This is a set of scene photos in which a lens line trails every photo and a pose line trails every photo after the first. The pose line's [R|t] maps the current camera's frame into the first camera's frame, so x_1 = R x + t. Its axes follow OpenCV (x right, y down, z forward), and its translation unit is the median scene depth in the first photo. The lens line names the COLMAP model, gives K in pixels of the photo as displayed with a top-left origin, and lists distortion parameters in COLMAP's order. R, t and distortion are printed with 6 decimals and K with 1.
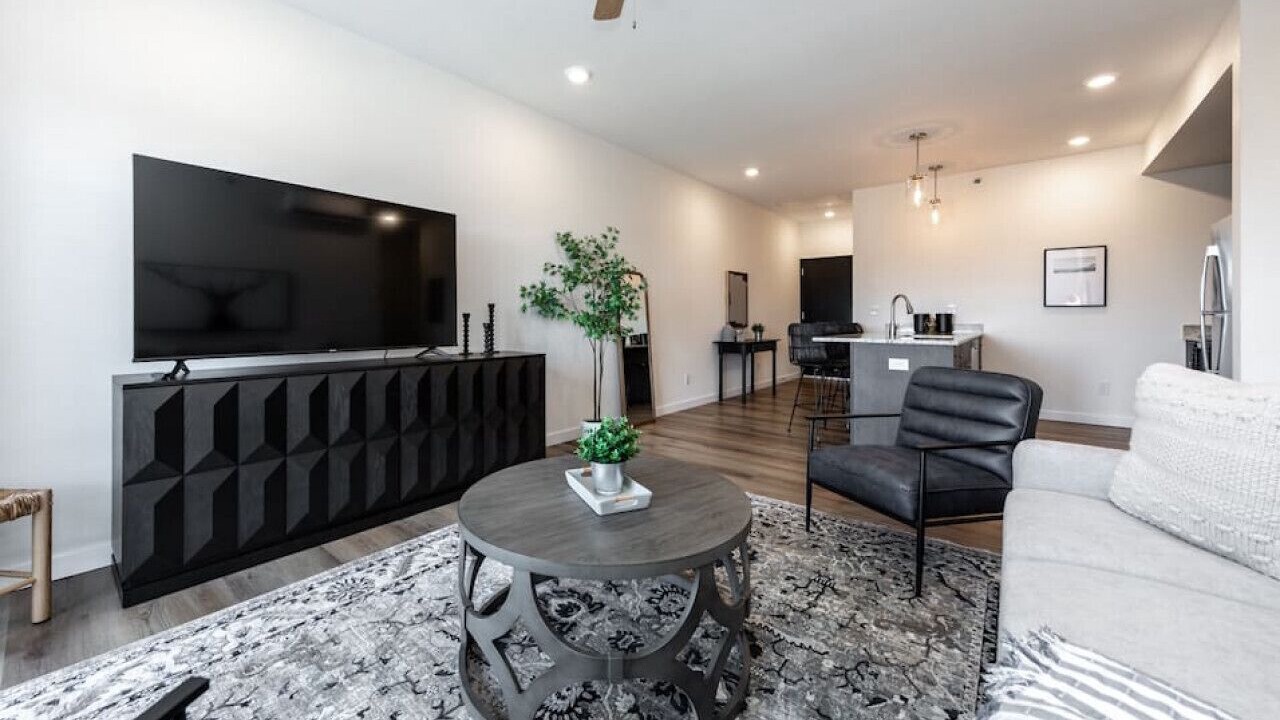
lens RADIAL K [[483.6, 0, 617.4], [0, 483.6, 321.4], [0, 0, 1]] dist [0.005356, -0.000178]
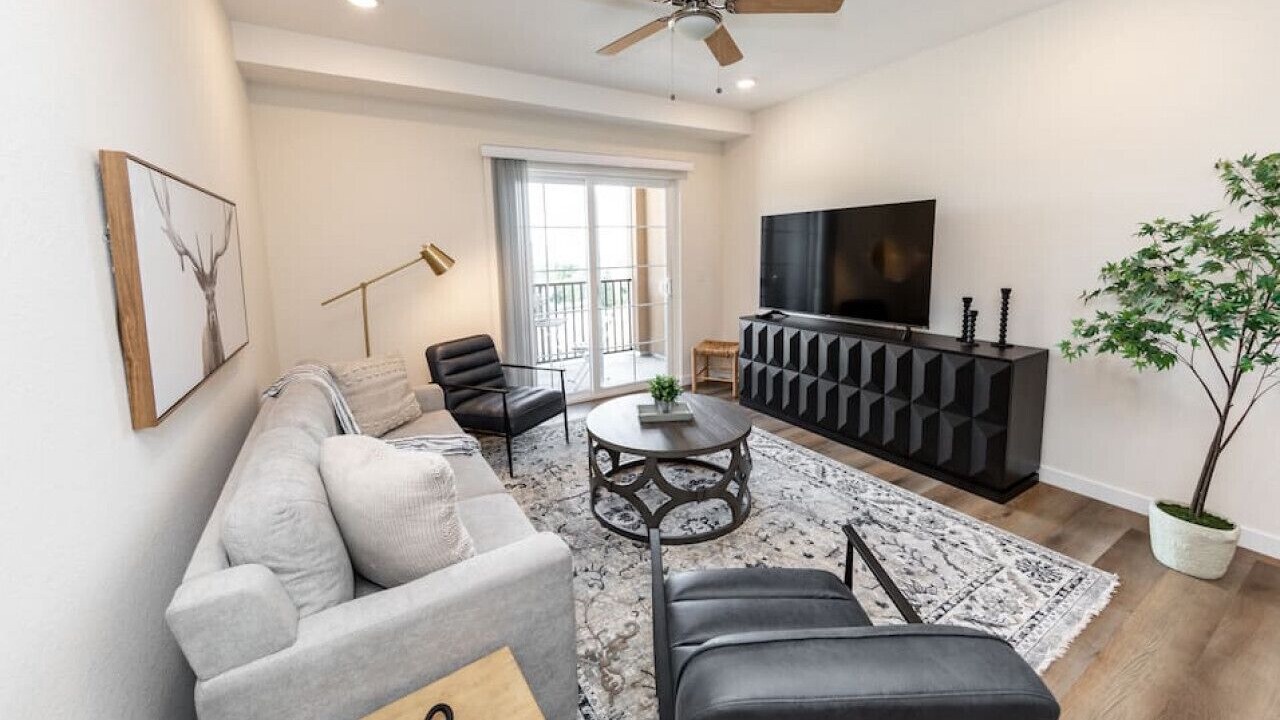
lens RADIAL K [[469.7, 0, 634.0], [0, 469.7, 309.4], [0, 0, 1]] dist [0.008730, 0.000064]
pose [[-0.330990, 0.125838, -0.935206, 0.552919], [0.020300, 0.991789, 0.126267, -0.087858], [0.943416, 0.022808, -0.330827, 0.508101]]
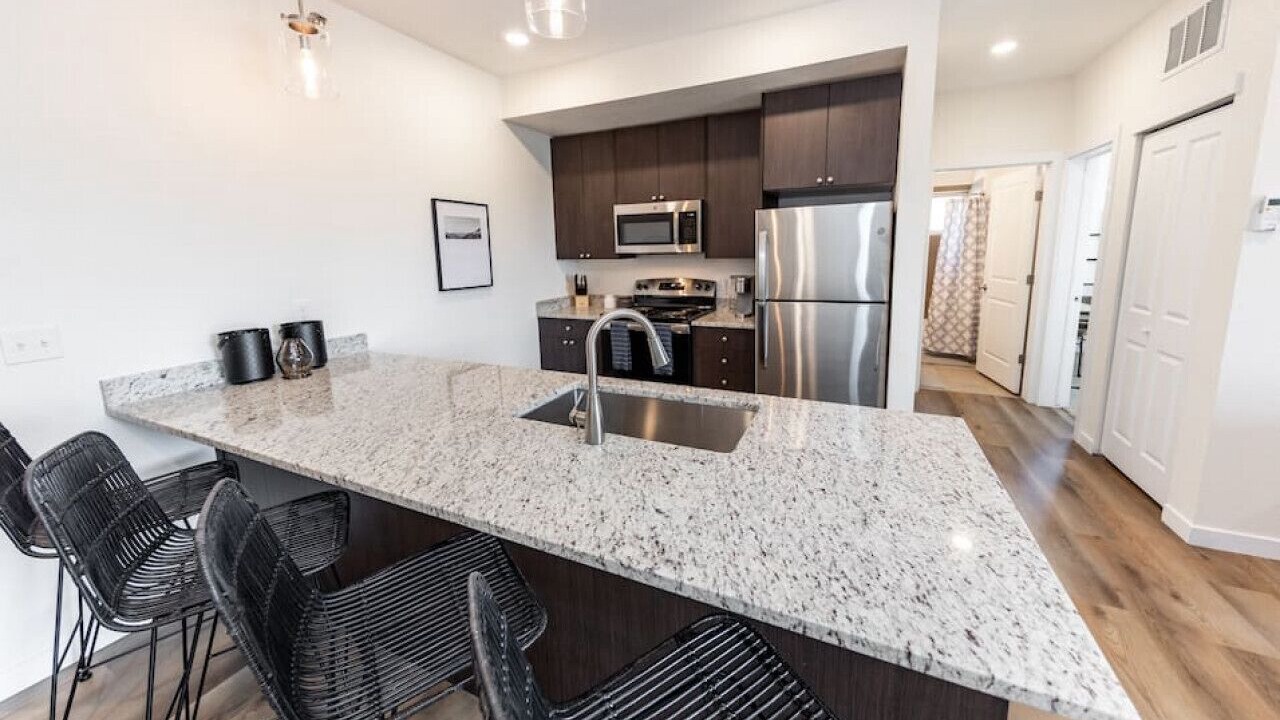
lens RADIAL K [[445.8, 0, 664.6], [0, 445.8, 304.8], [0, 0, 1]] dist [0.010547, 0.000077]
pose [[-0.253960, -0.111567, 0.960759, 0.293225], [0.024215, 0.992280, 0.121628, -0.089688], [-0.966912, 0.054153, -0.249297, 1.020446]]
